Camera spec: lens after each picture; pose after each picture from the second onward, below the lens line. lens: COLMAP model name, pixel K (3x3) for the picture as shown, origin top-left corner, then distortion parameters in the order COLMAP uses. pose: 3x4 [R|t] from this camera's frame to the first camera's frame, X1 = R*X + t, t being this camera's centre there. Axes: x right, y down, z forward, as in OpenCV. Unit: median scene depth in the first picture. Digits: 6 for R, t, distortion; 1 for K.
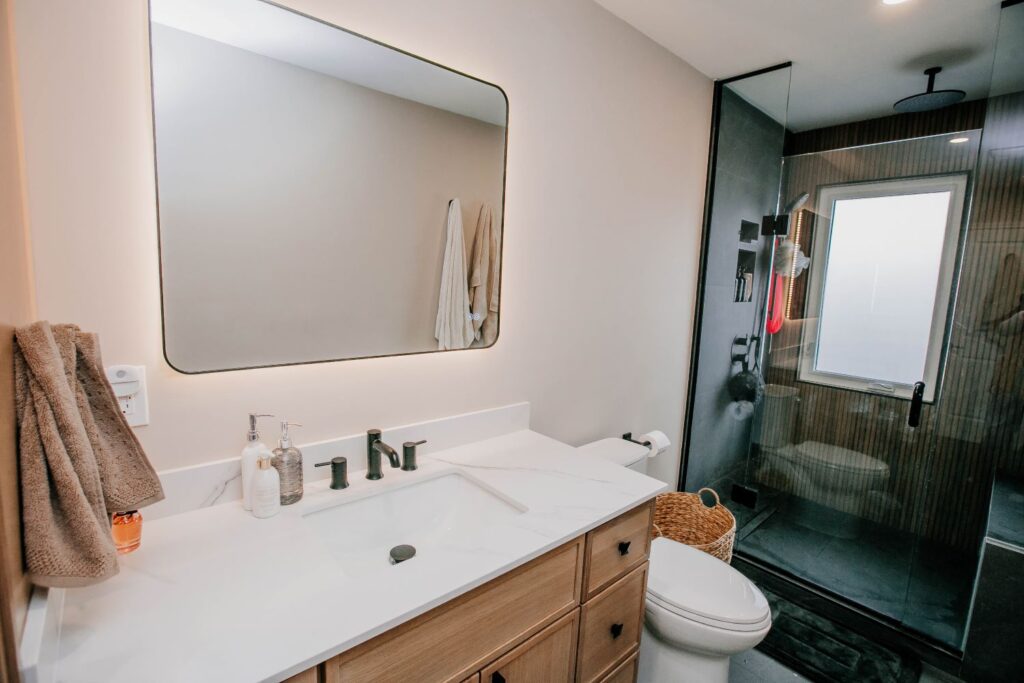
lens RADIAL K [[469.9, 0, 512.0], [0, 469.9, 341.5], [0, 0, 1]] dist [-0.035604, 0.011359]
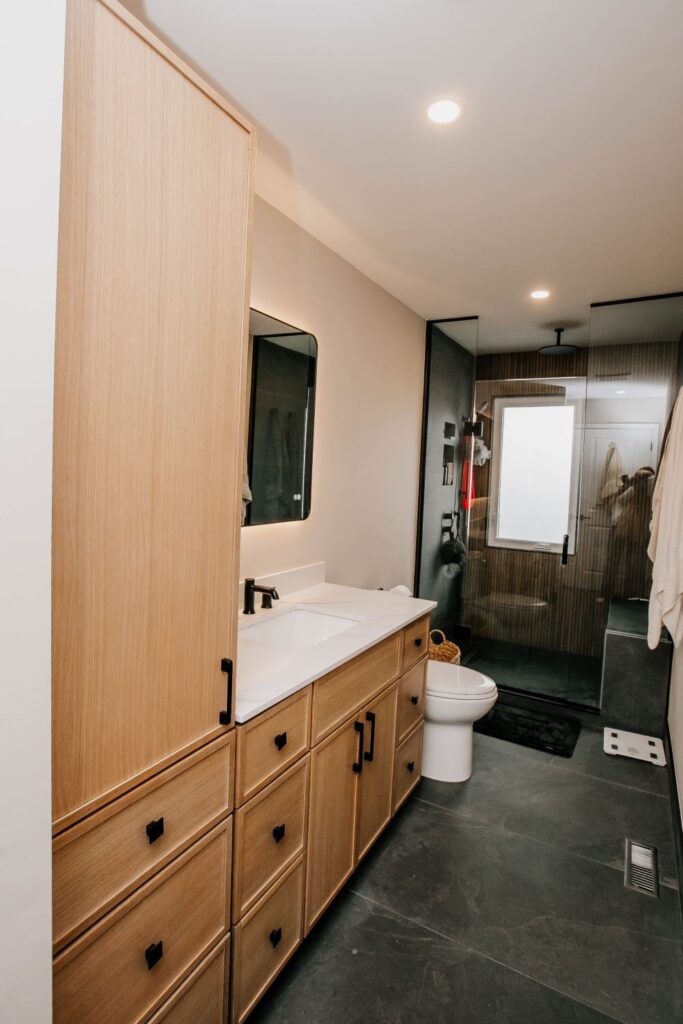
lens RADIAL K [[545.4, 0, 341.5], [0, 545.4, 512.0], [0, 0, 1]] dist [-0.047477, 0.014340]
pose [[0.941272, -0.033283, 0.336005, -0.287829], [0.050204, 0.997864, -0.041797, 0.037370], [-0.333896, 0.056212, 0.940932, -0.307713]]
